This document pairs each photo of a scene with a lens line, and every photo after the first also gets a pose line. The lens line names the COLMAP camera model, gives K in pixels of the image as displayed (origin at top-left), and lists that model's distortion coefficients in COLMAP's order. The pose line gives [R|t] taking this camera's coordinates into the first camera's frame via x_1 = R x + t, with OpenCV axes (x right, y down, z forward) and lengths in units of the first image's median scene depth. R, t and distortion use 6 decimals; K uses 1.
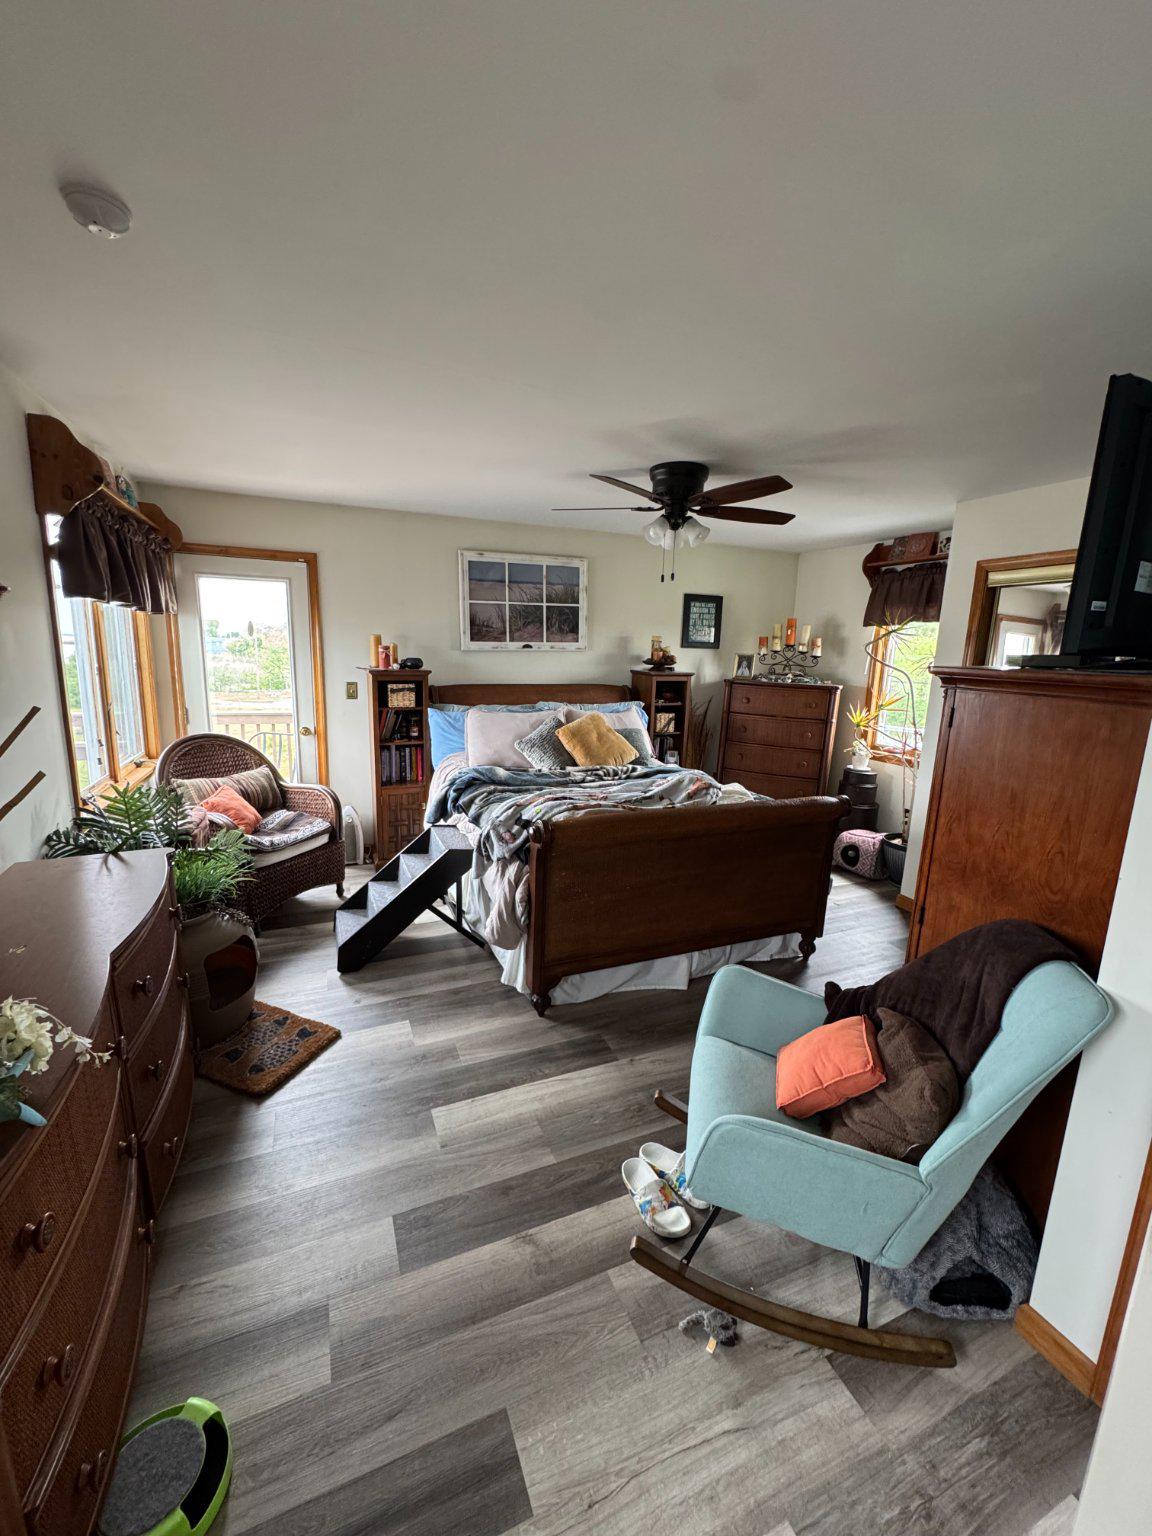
lens RADIAL K [[615.6, 0, 576.5], [0, 615.6, 768.0], [0, 0, 1]] dist [-0.002229, 0.001669]
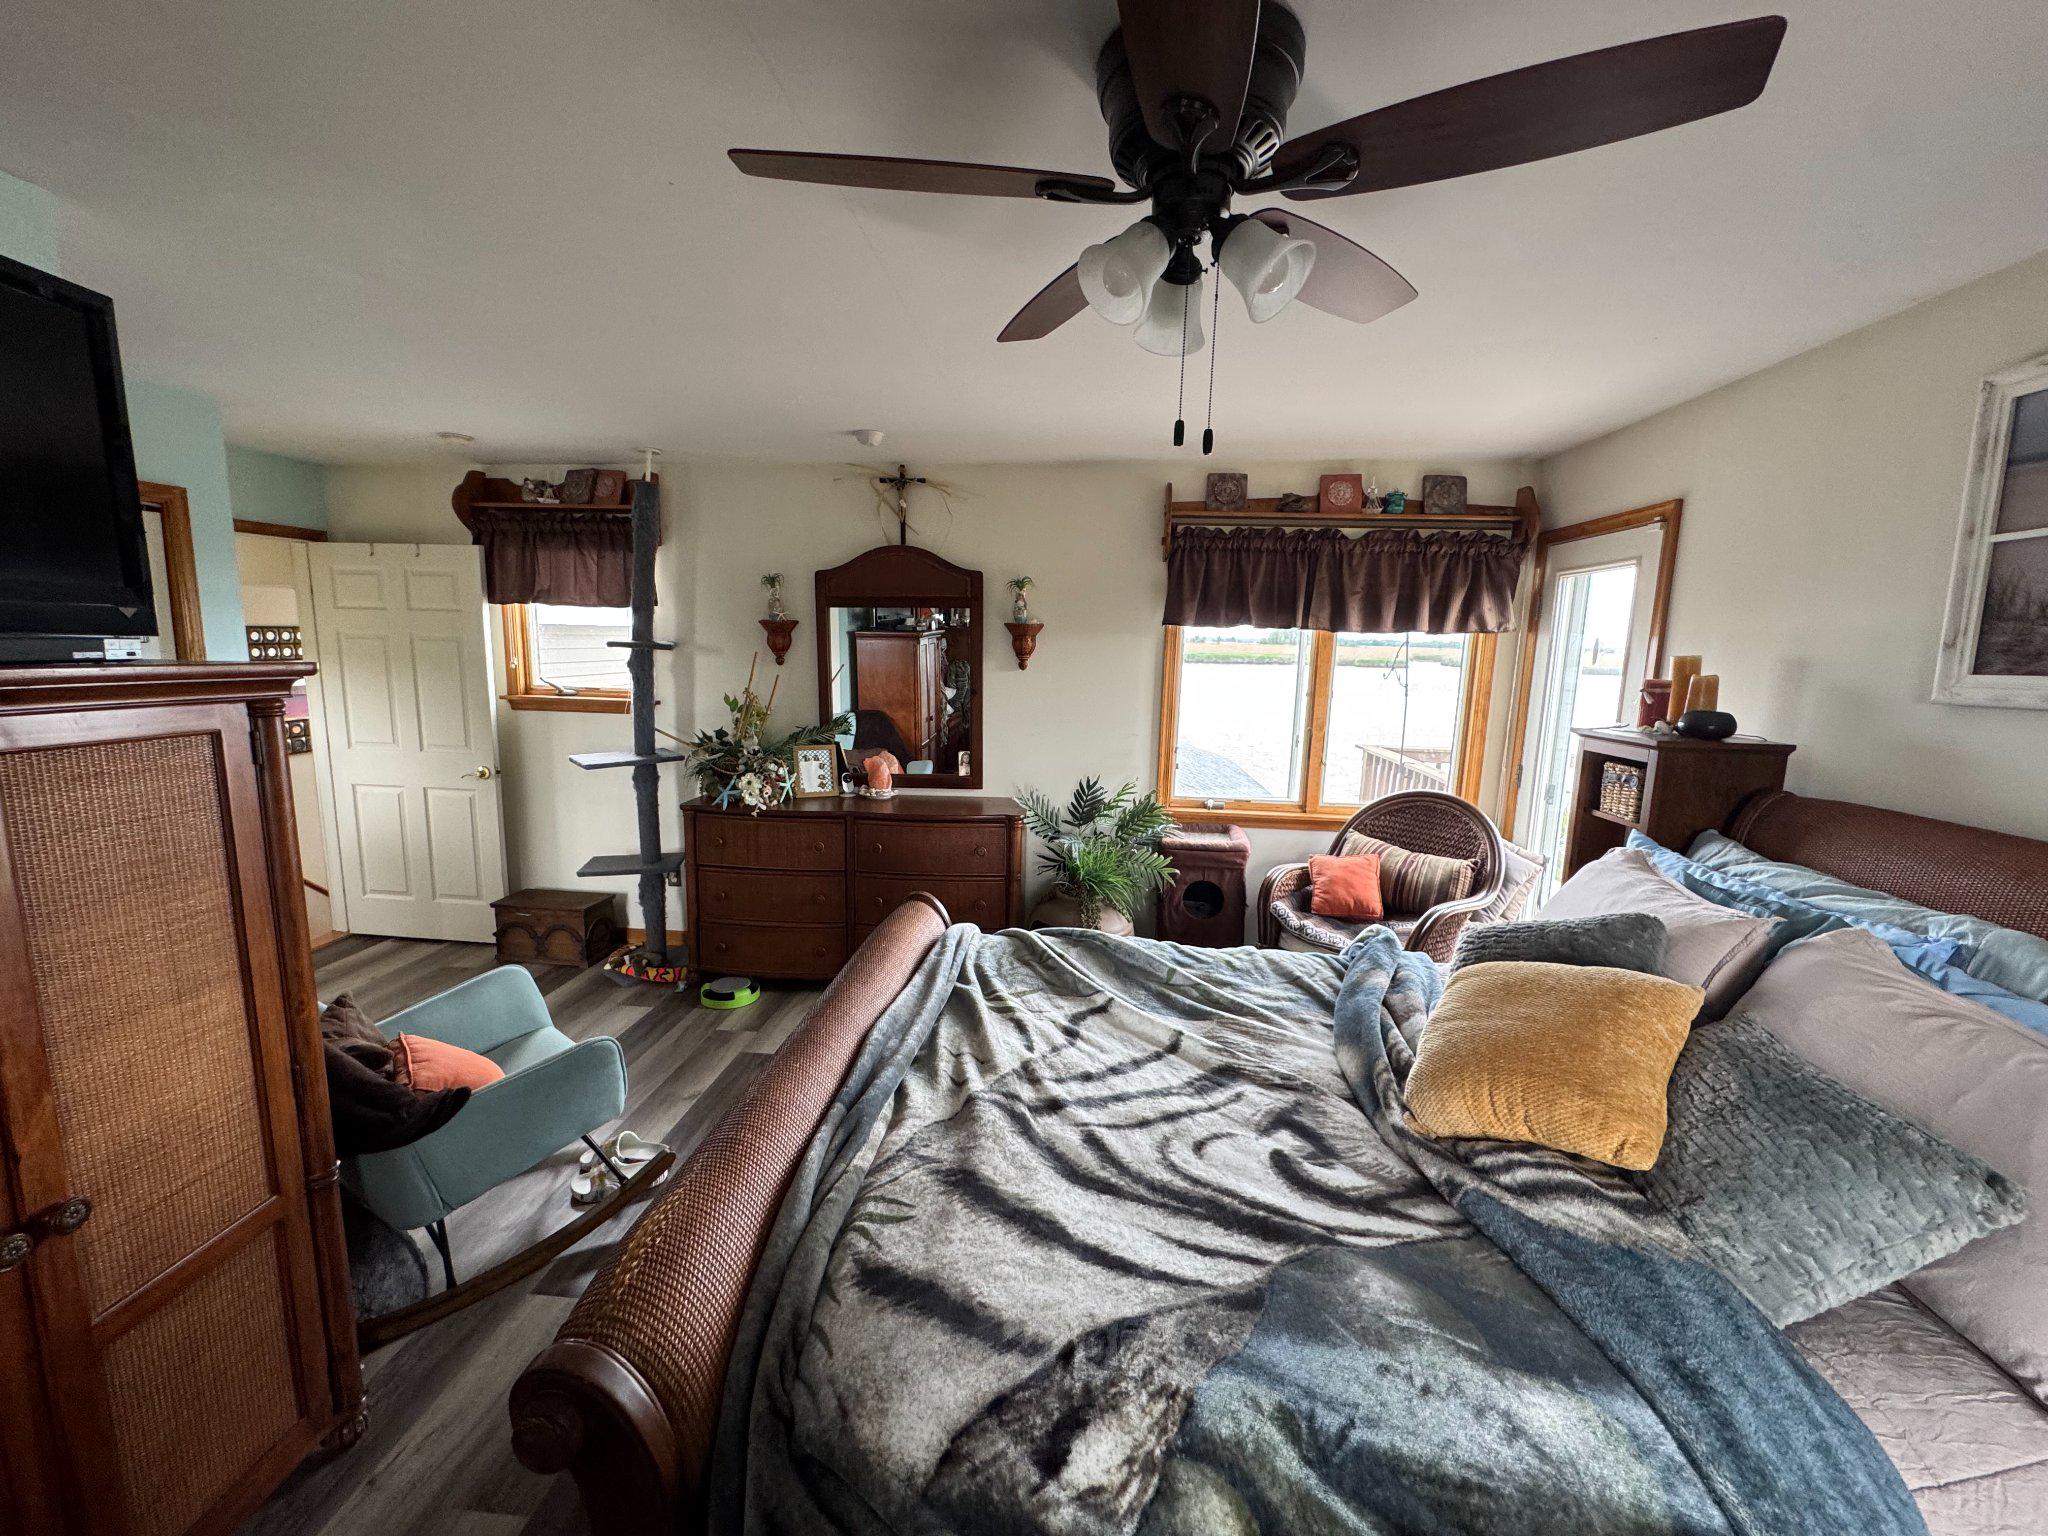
lens RADIAL K [[820.8, 0, 1021.7], [0, 820.8, 770.2], [0, 0, 1]] dist [-0.002229, 0.001669]
pose [[-0.465265, 0.095109, -0.880047, 0.324962], [-0.204154, 0.955877, 0.211236, -0.125475], [0.861307, 0.277946, -0.425319, 0.656546]]
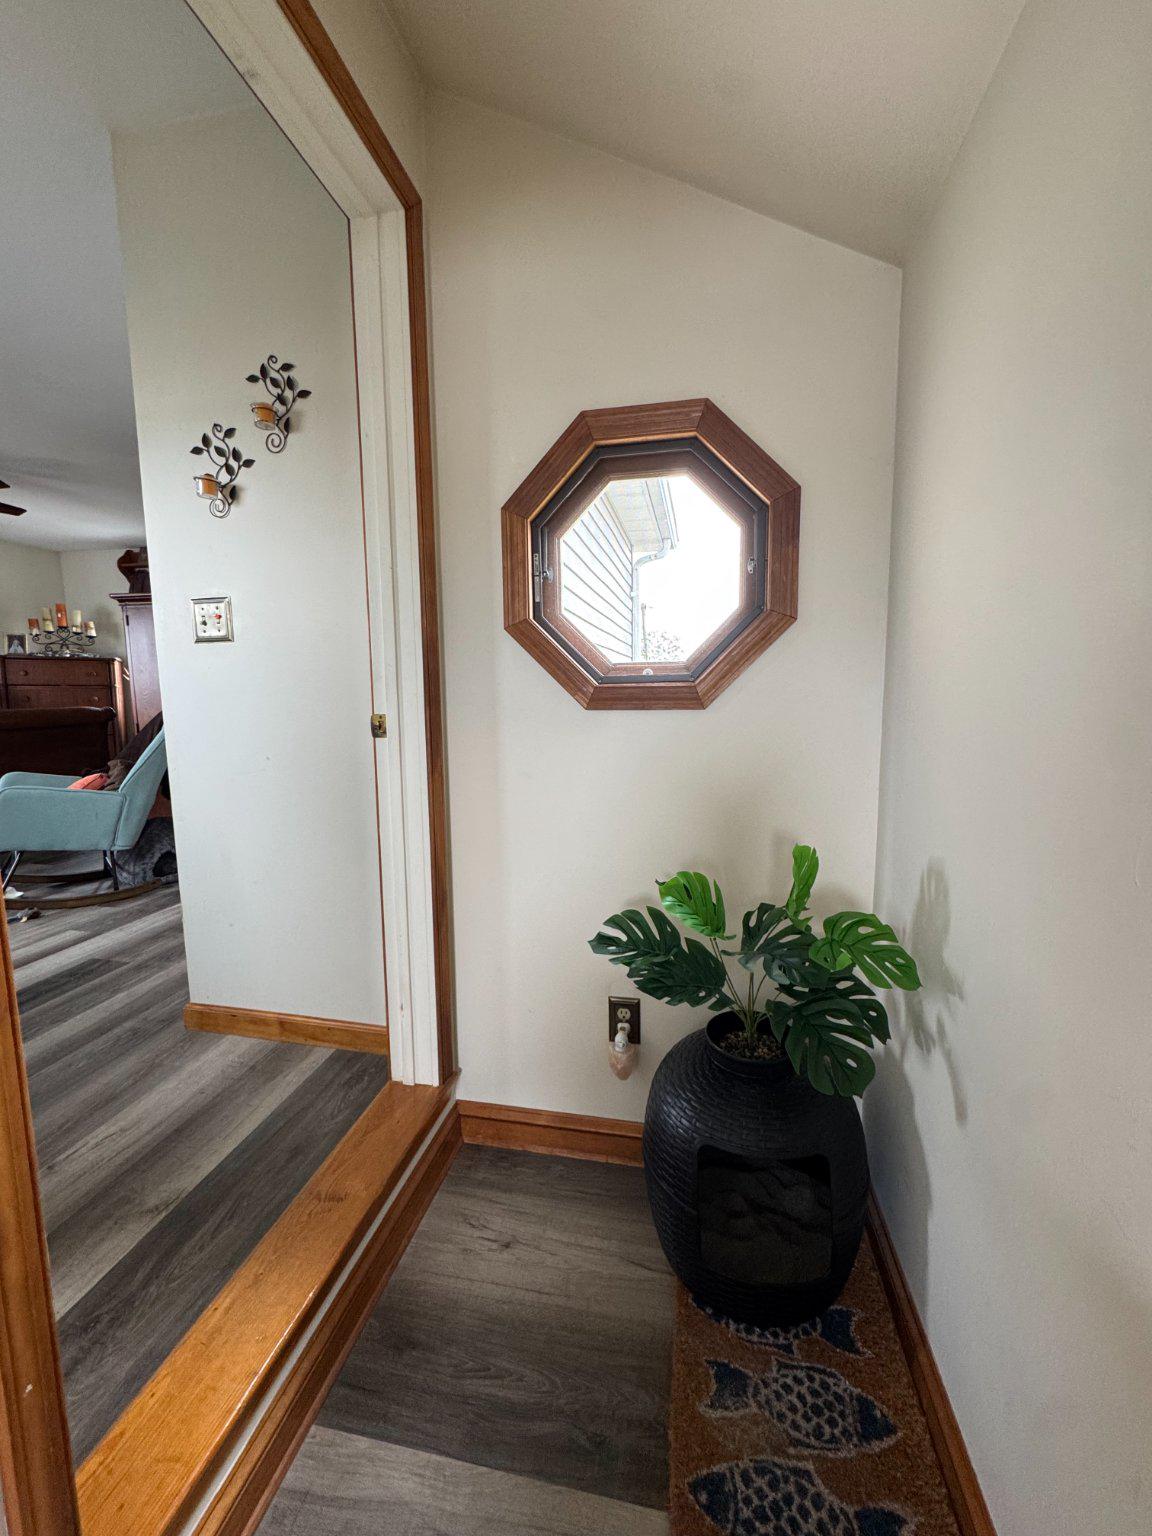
lens RADIAL K [[615.6, 0, 574.9], [0, 615.6, 760.0], [0, 0, 1]] dist [-0.002229, 0.001669]
pose [[0.569989, -0.127925, 0.811633, -0.080856], [0.183703, 0.982641, 0.025869, 0.200296], [-0.800853, 0.134354, 0.583595, -0.433178]]
